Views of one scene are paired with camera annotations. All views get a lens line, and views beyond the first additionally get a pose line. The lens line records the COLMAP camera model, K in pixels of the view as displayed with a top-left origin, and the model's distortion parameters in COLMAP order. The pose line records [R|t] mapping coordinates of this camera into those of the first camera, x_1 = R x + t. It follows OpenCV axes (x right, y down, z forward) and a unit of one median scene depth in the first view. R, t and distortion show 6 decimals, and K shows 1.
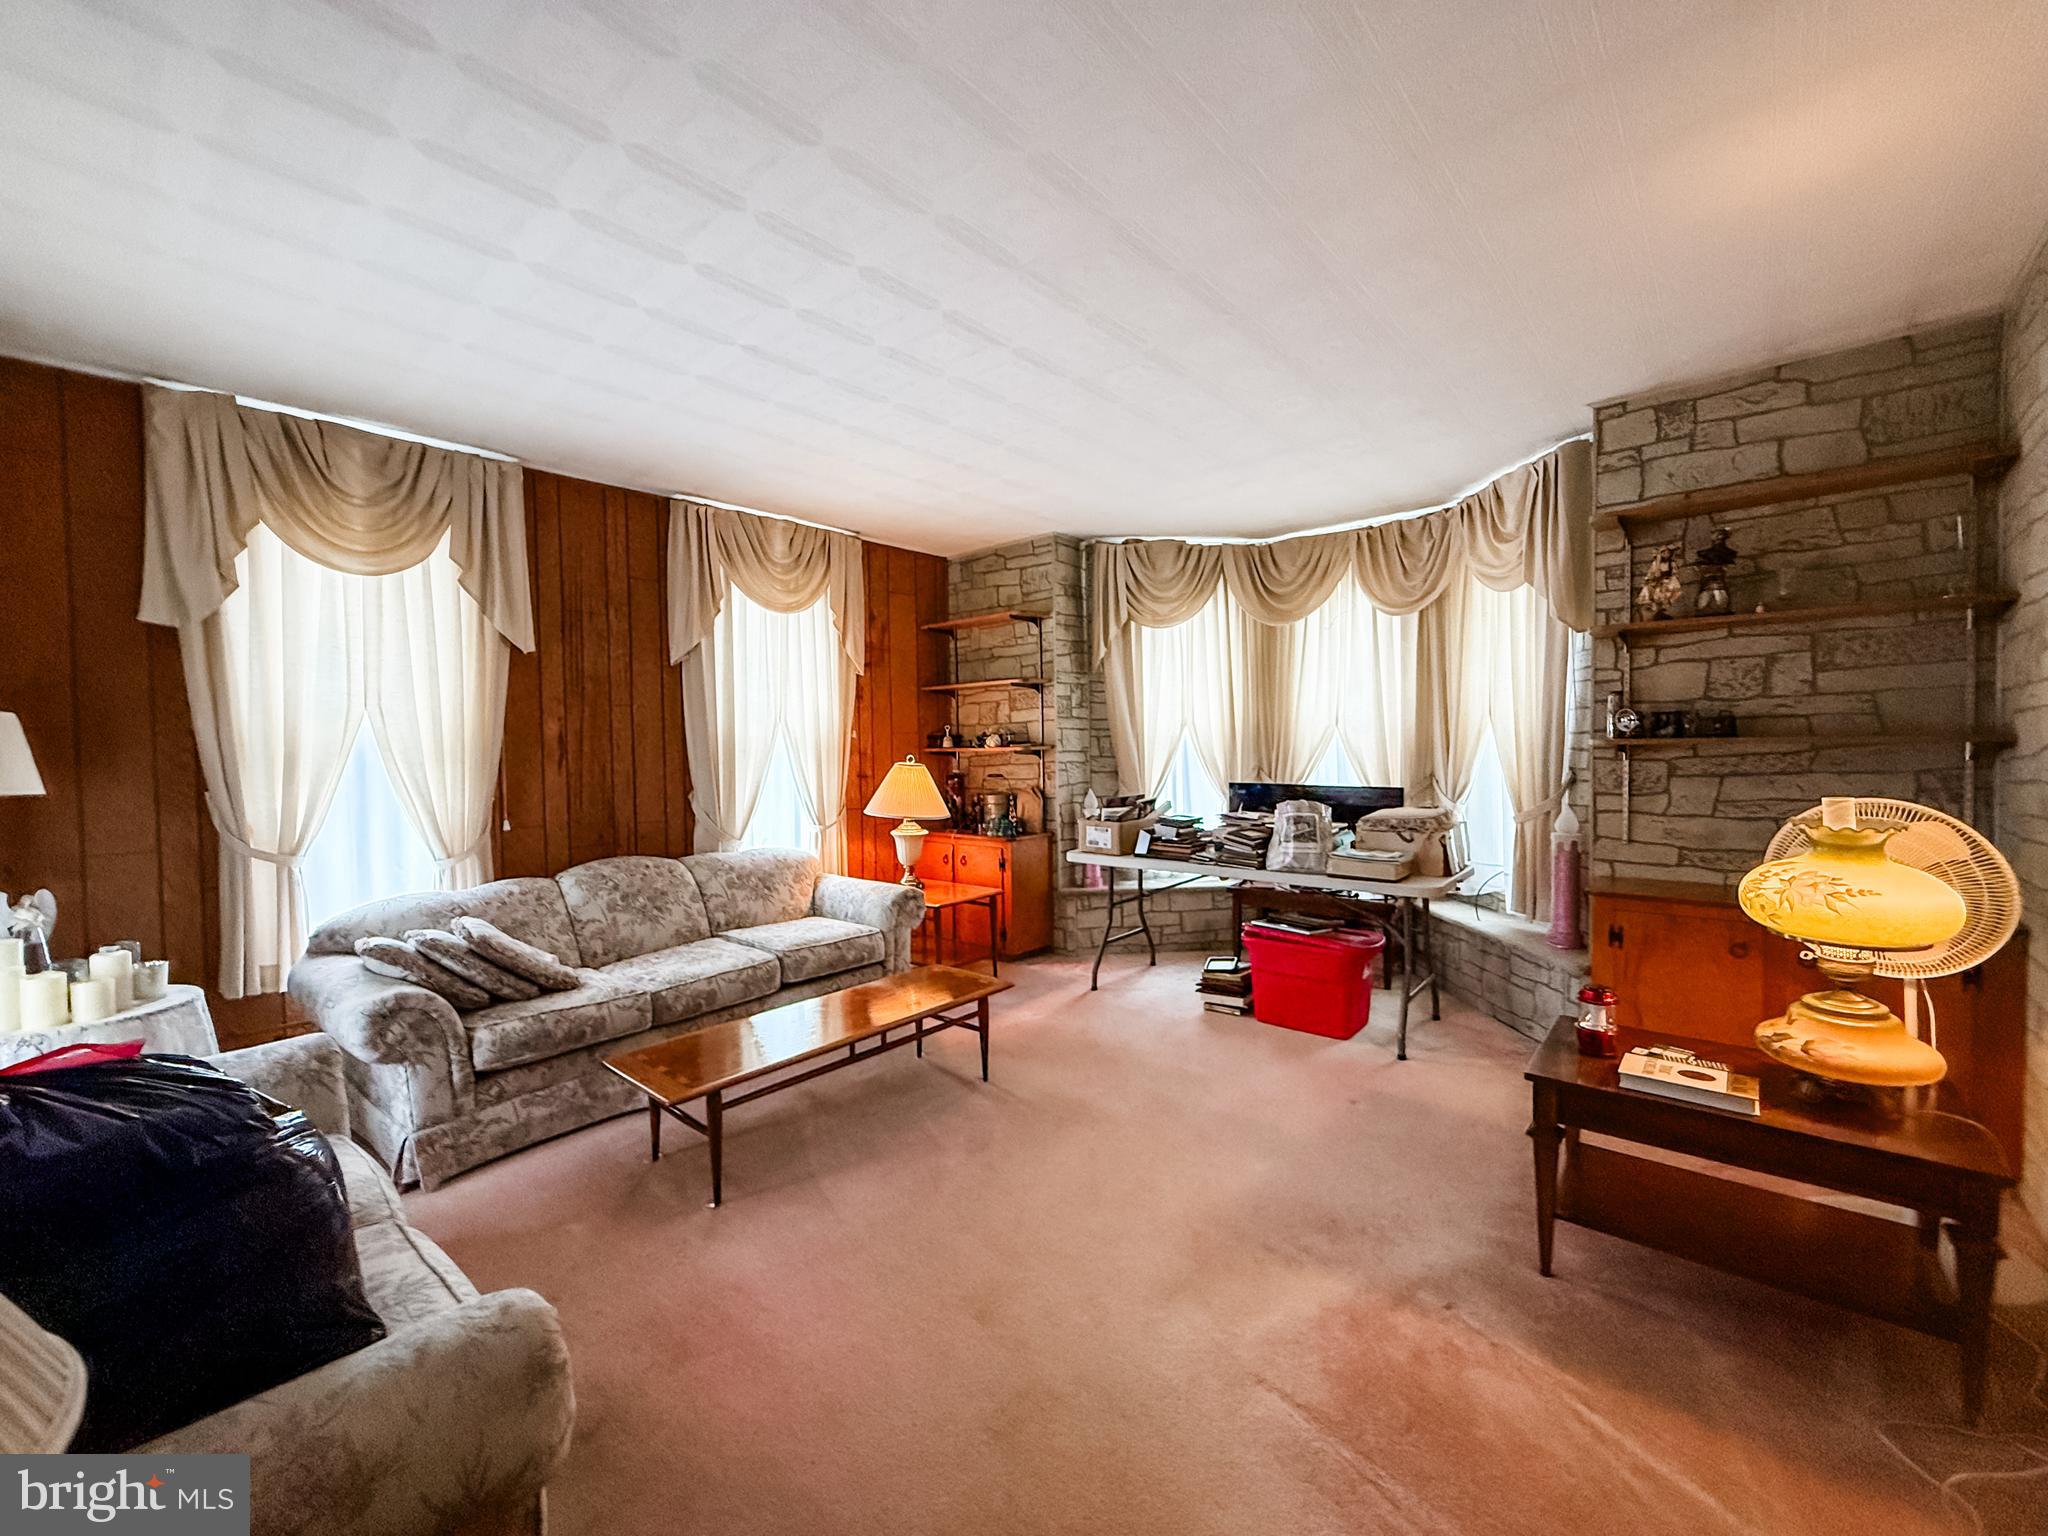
lens RADIAL K [[814.0, 0, 1025.1], [0, 814.0, 765.6], [0, 0, 1]] dist [0.001874, 0.000197]
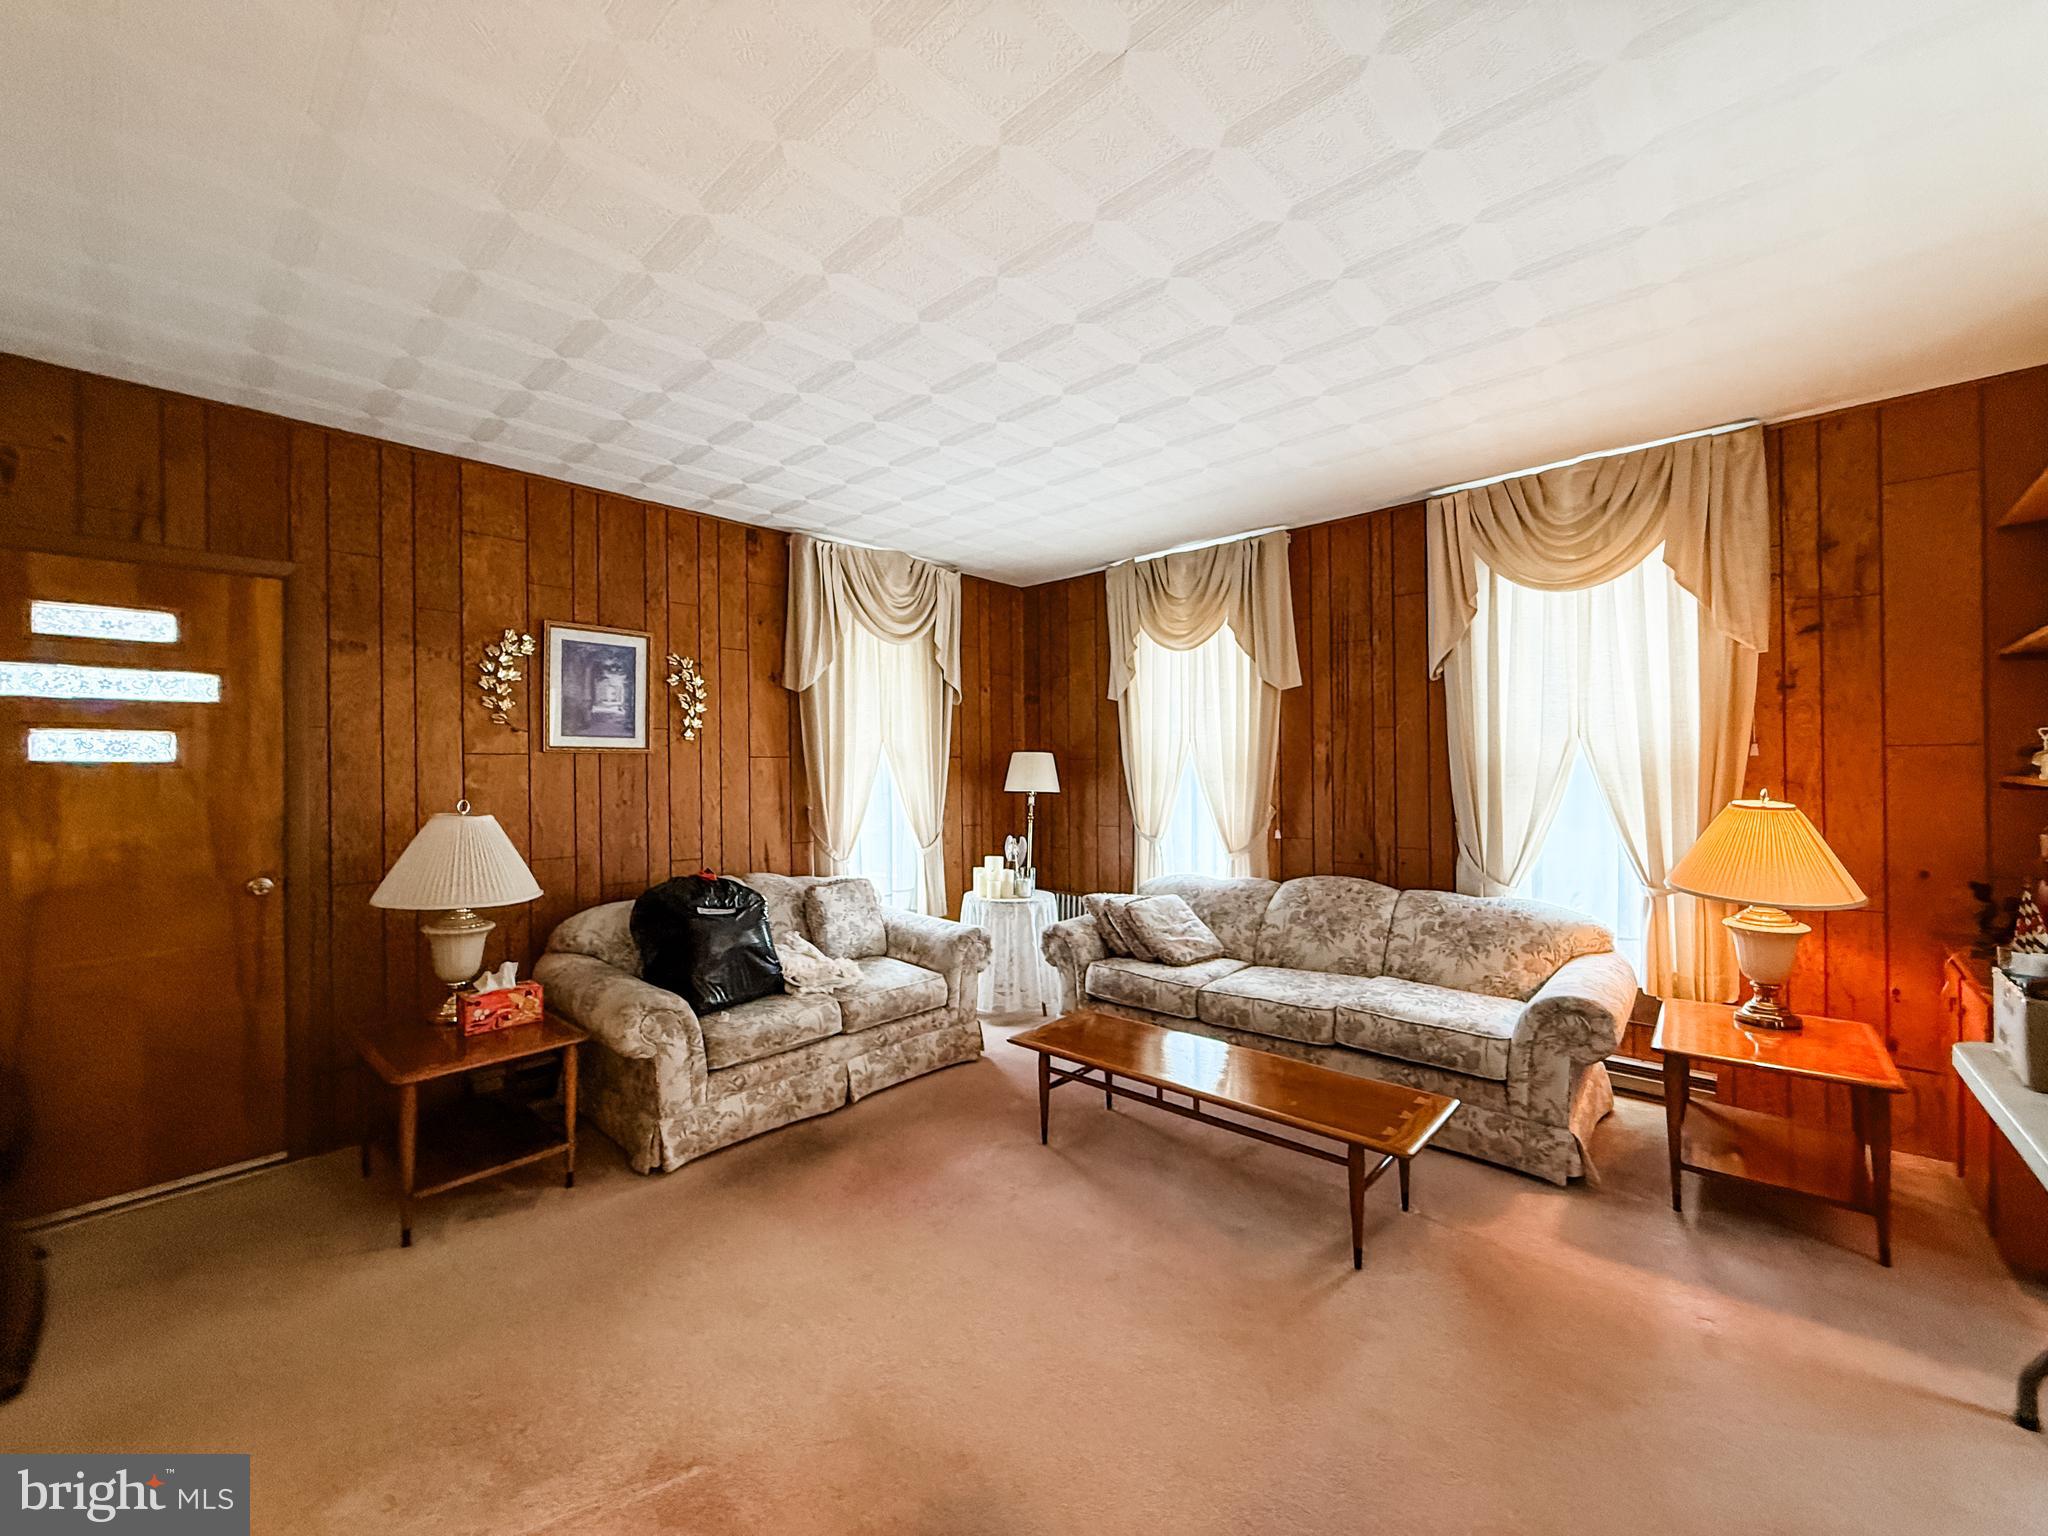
lens RADIAL K [[814.0, 0, 1024.4], [0, 814.0, 764.6], [0, 0, 1]] dist [0.001874, 0.000197]
pose [[-0.011116, 0.006829, -0.999915, 0.542795], [-0.016825, 0.999834, 0.007015, -0.030021], [0.999797, 0.016901, -0.010999, 0.617568]]
